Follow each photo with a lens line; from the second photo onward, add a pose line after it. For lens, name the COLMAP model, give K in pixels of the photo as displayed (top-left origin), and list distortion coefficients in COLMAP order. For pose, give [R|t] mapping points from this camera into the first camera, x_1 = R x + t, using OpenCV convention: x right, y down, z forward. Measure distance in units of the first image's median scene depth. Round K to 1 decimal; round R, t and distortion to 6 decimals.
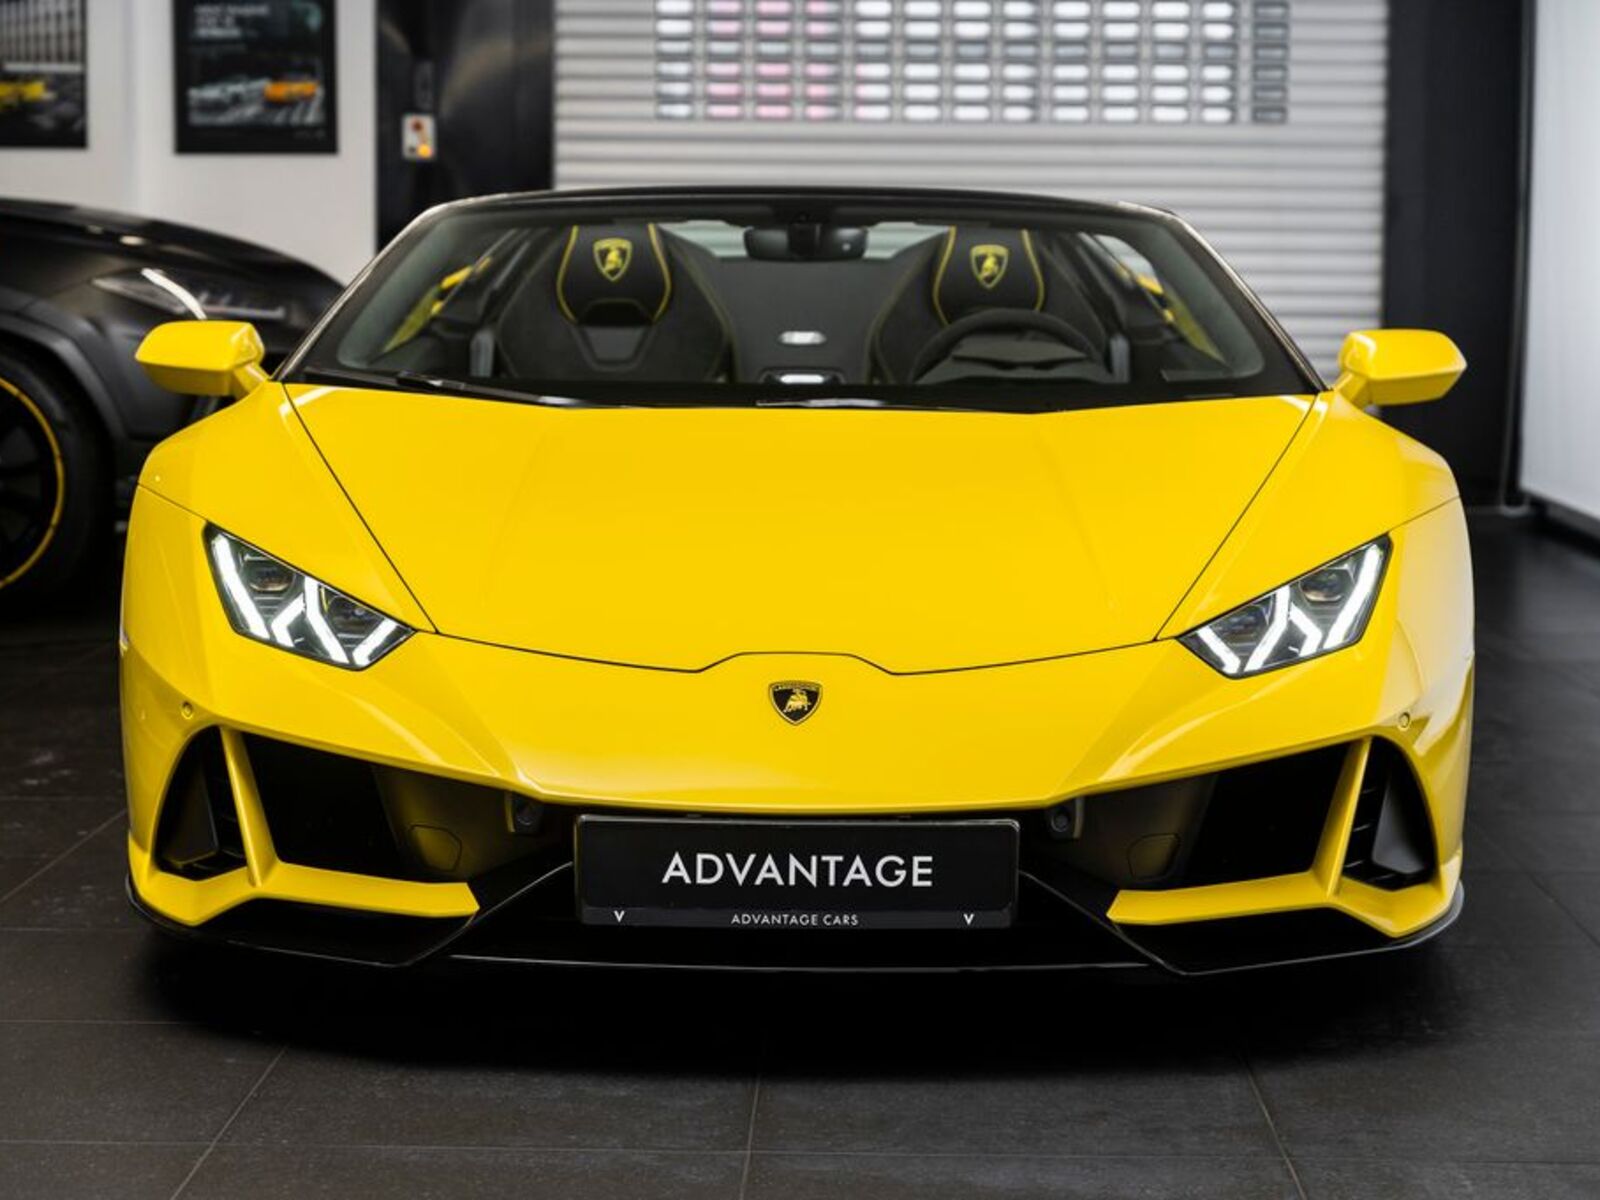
lens RADIAL K [[3485.1, 0, 800.0], [0, 3485.1, 600.0], [0, 0, 1]] dist [-0.016882, -0.053958]
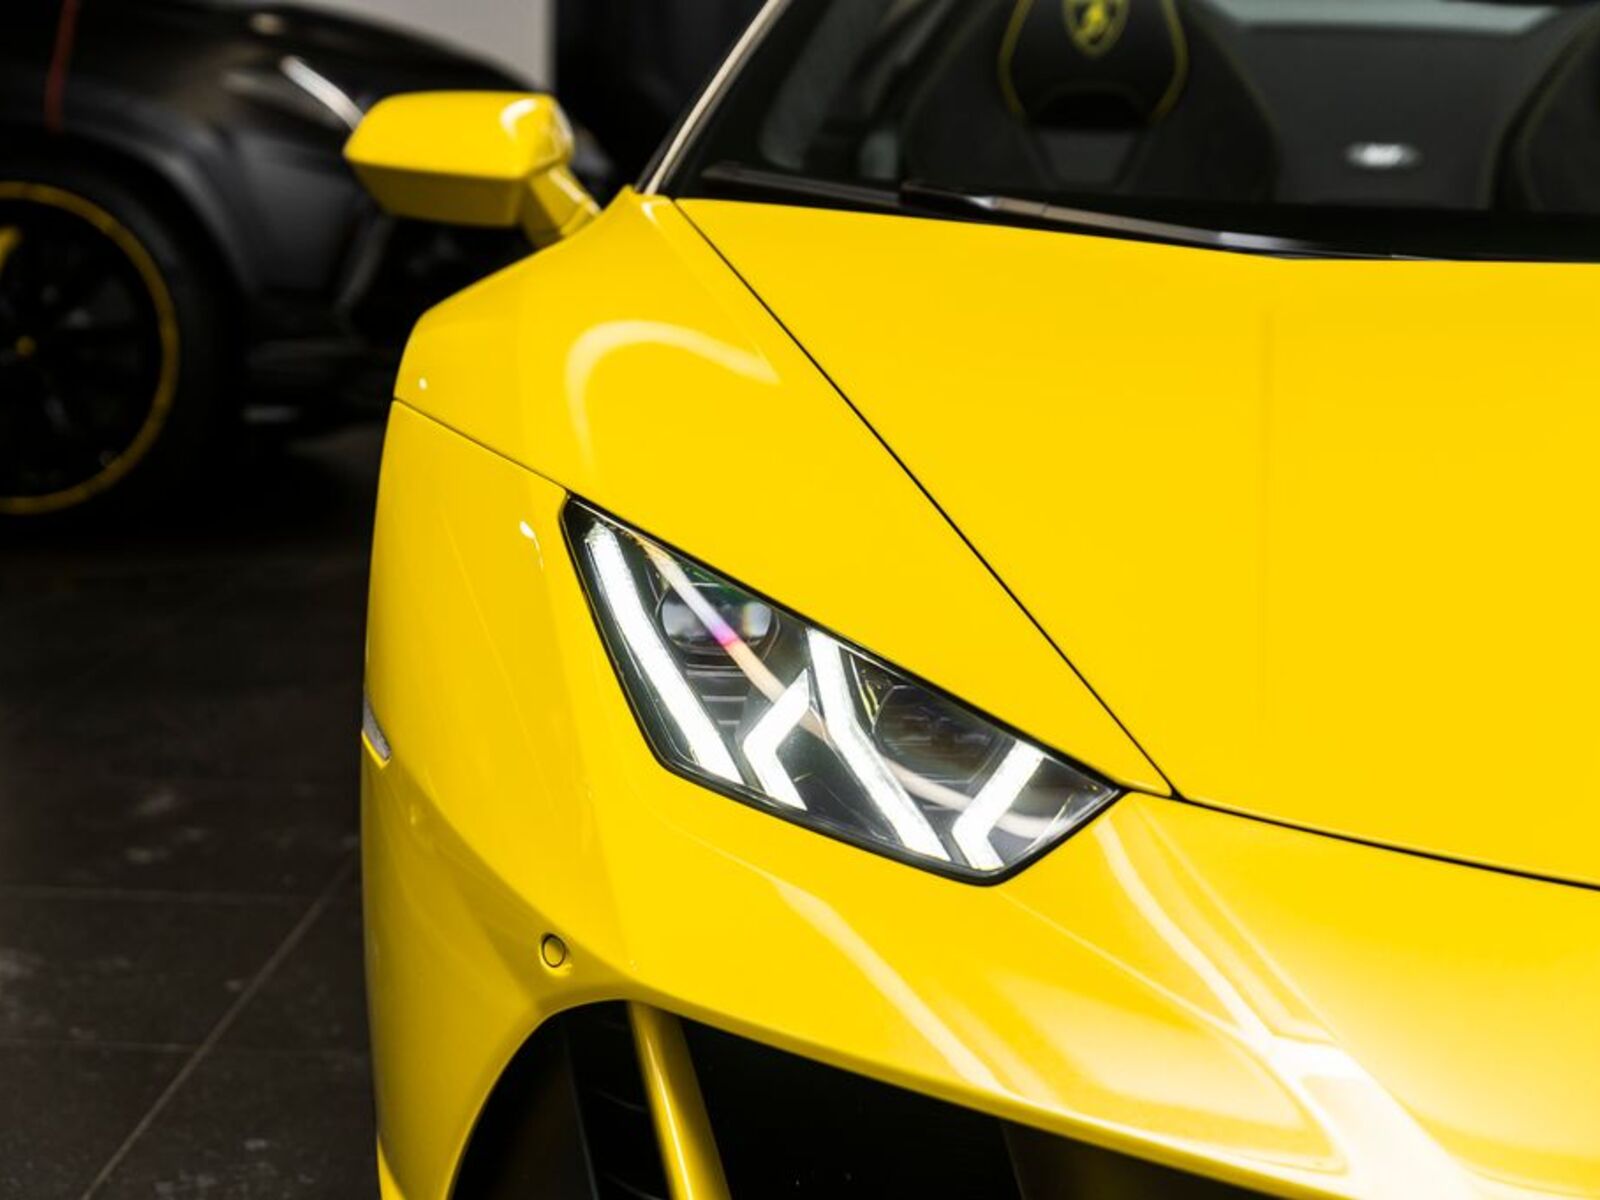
lens RADIAL K [[3485.1, 0, 800.0], [0, 3485.1, 600.0], [0, 0, 1]] dist [-0.016882, -0.053958]
pose [[0.999593, 0.020303, -0.020048, -0.112945], [-0.019501, 0.999031, 0.039451, -0.023284], [0.020830, -0.039044, 0.999020, 0.473688]]
